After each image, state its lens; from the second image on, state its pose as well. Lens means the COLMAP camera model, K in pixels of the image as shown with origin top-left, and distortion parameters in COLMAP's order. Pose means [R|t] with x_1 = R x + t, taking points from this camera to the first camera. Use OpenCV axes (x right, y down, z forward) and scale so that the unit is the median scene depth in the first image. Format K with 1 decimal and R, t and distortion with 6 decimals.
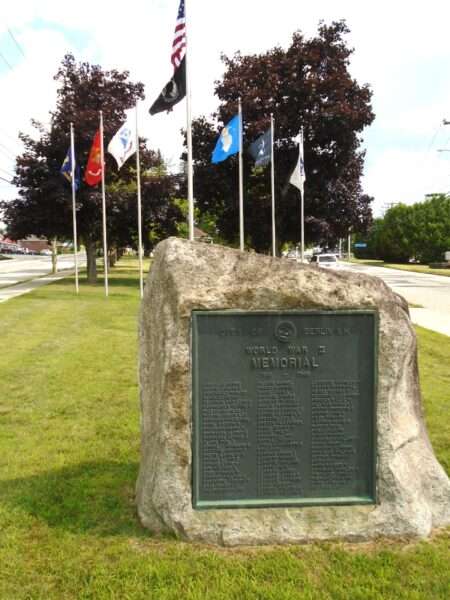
lens RADIAL K [[452.3, 0, 225.0], [0, 452.3, 300.0], [0, 0, 1]] dist [-0.008618, 0.000788]
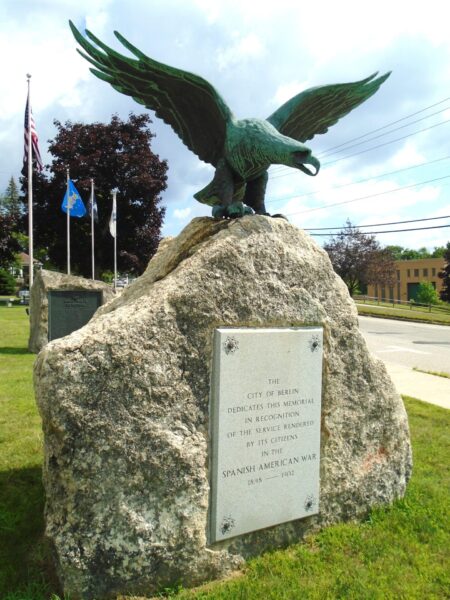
lens RADIAL K [[452.3, 0, 225.0], [0, 452.3, 300.0], [0, 0, 1]] dist [-0.008618, 0.000788]
pose [[0.935047, 0.009459, 0.354397, -0.035631], [0.011850, 0.998252, -0.057908, 0.323012], [-0.354325, 0.058346, 0.933300, -2.789841]]
